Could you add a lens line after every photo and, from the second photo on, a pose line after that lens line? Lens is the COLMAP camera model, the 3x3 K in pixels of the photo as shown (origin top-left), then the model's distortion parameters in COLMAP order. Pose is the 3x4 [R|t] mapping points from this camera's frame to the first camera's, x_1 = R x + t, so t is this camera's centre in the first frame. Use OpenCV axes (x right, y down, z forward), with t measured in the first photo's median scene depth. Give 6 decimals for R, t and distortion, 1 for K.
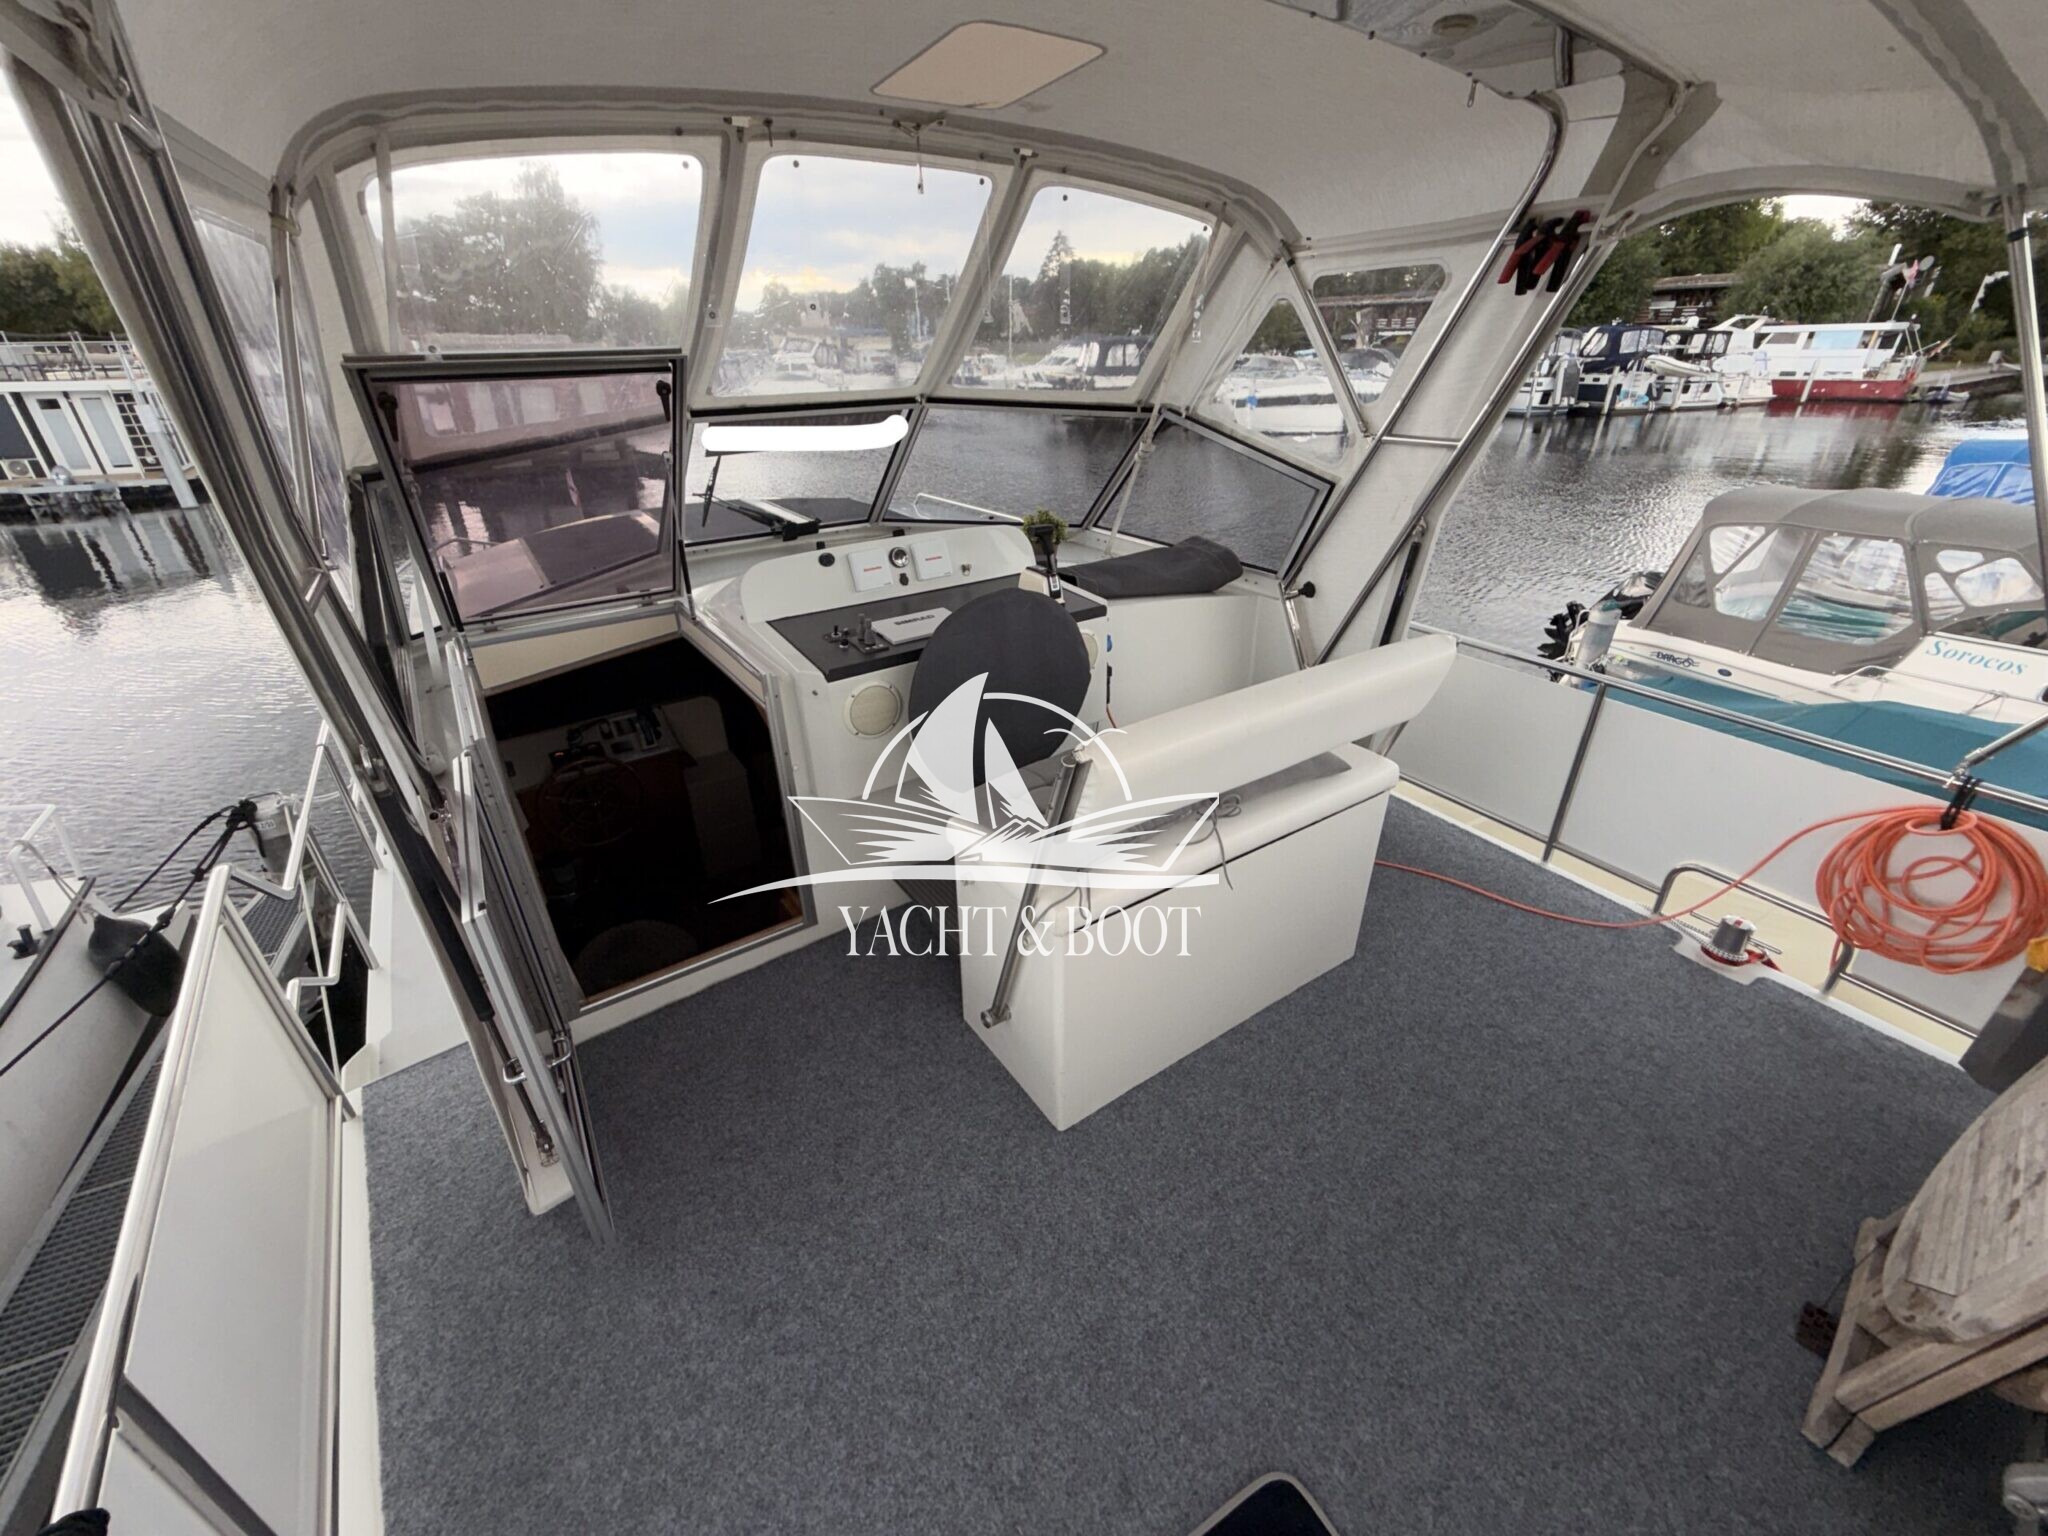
lens RADIAL K [[824.0, 0, 1011.3], [0, 824.0, 768.5], [0, 0, 1]] dist [0.000290, 0.000420]
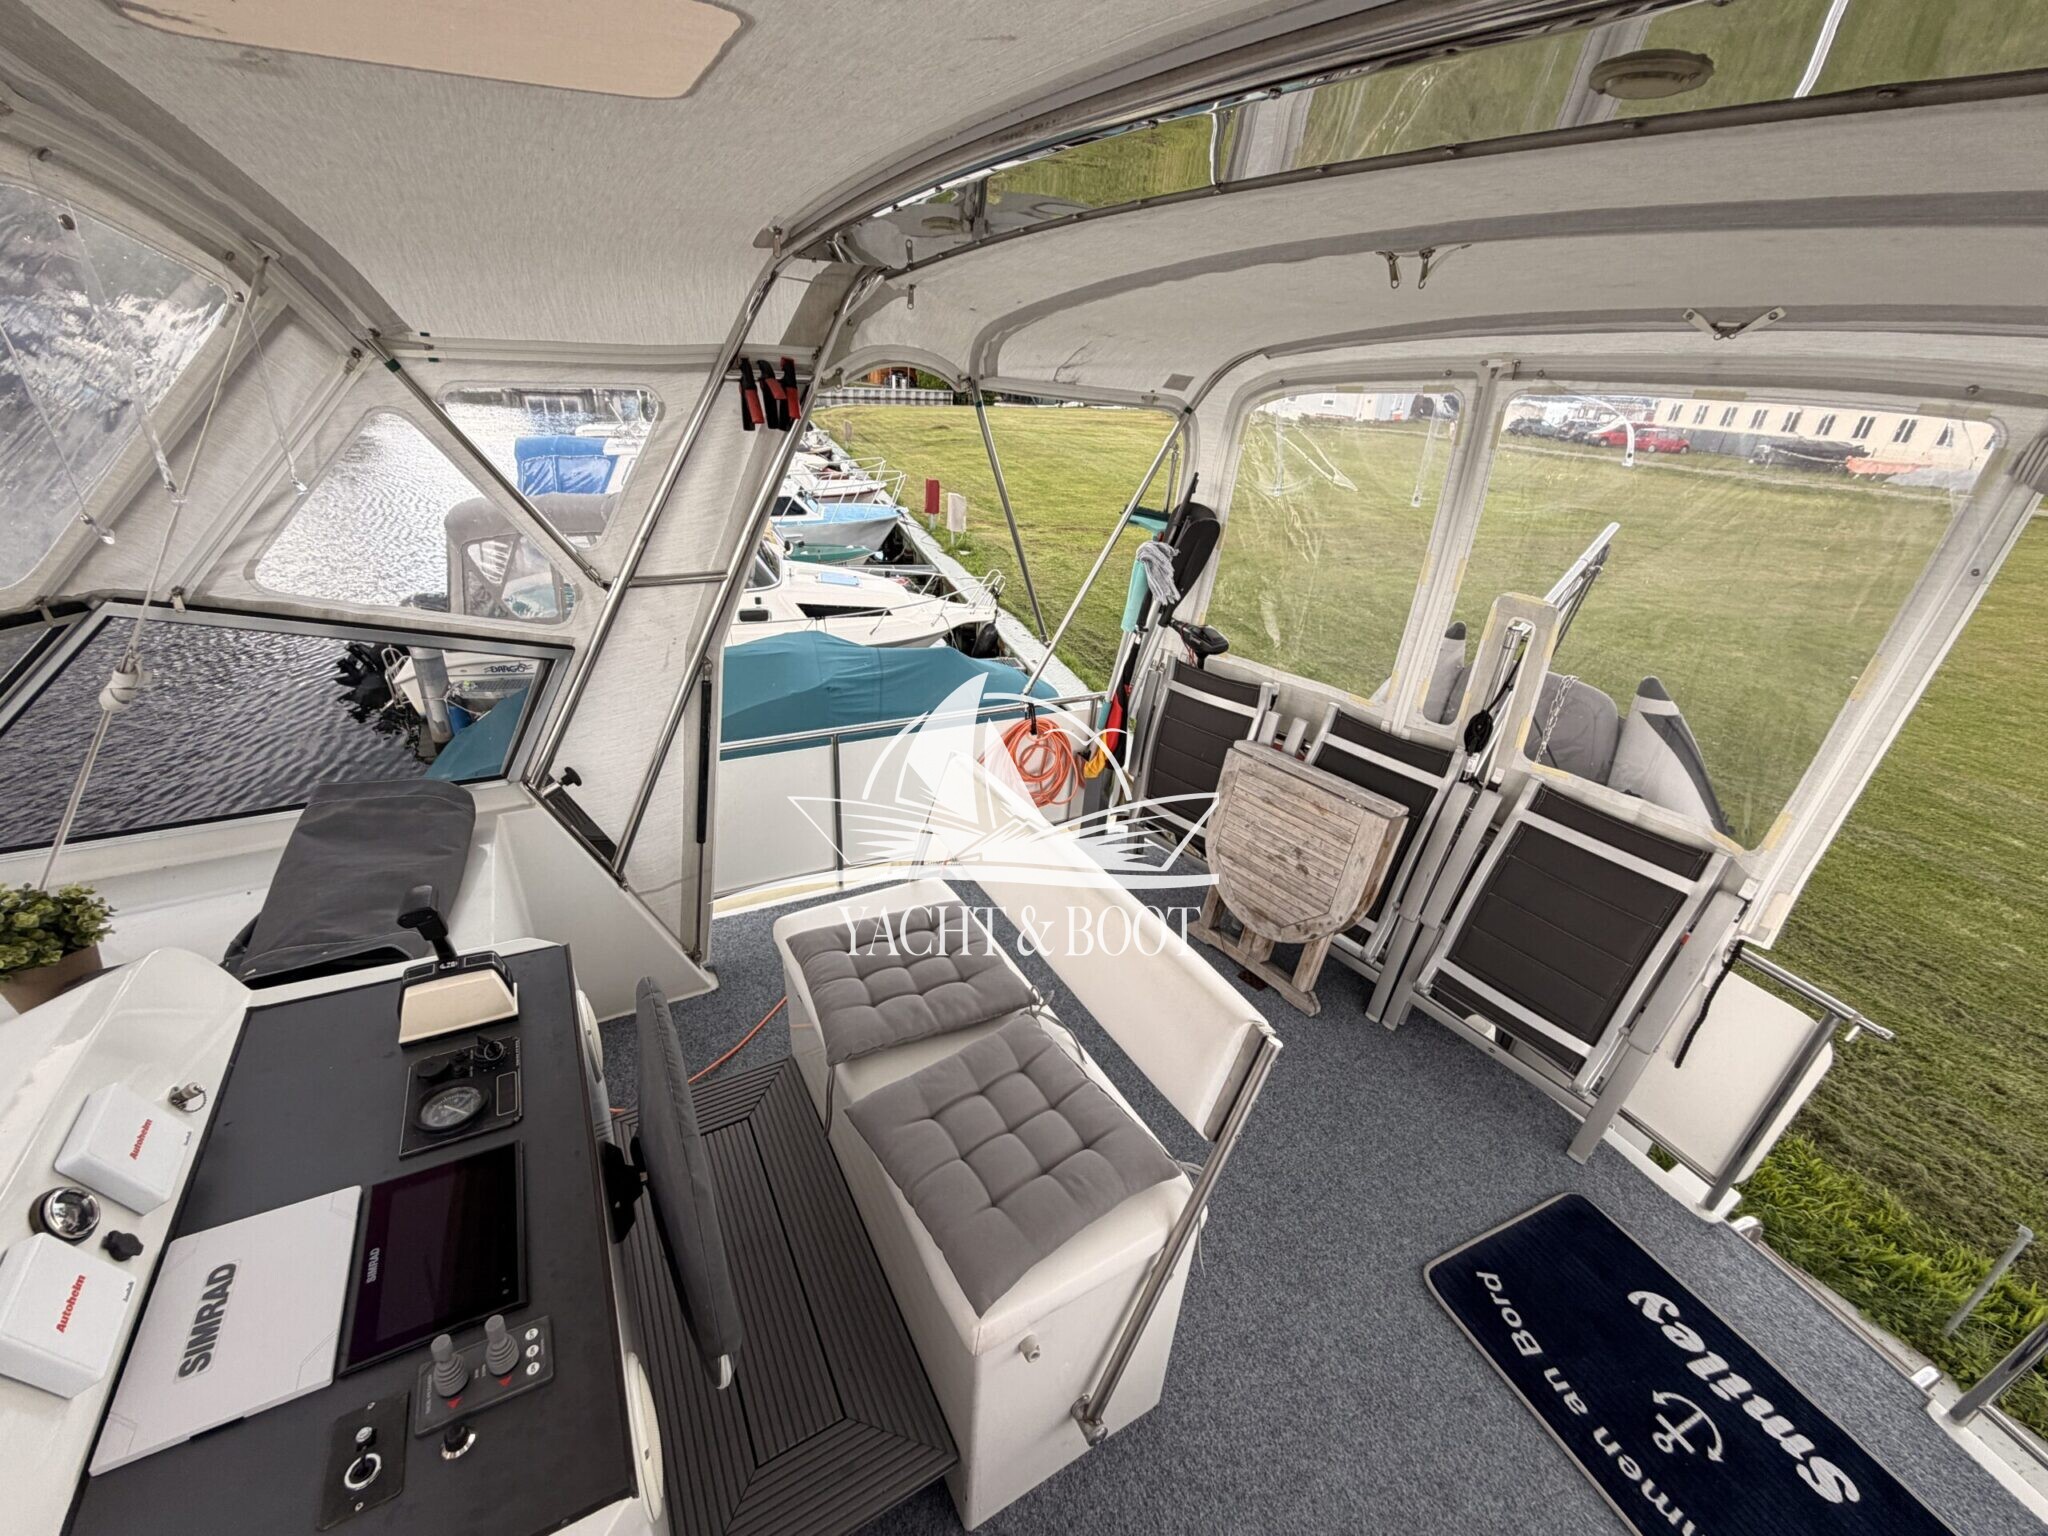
lens RADIAL K [[813.6, 0, 1015.7], [0, 813.6, 772.9], [0, 0, 1]] dist [0.001674, 0.000193]
pose [[0.099388, -0.437460, 0.893729, -0.319198], [0.398585, 0.840471, 0.367067, -0.378797], [-0.911730, 0.319745, 0.257898, 0.485862]]
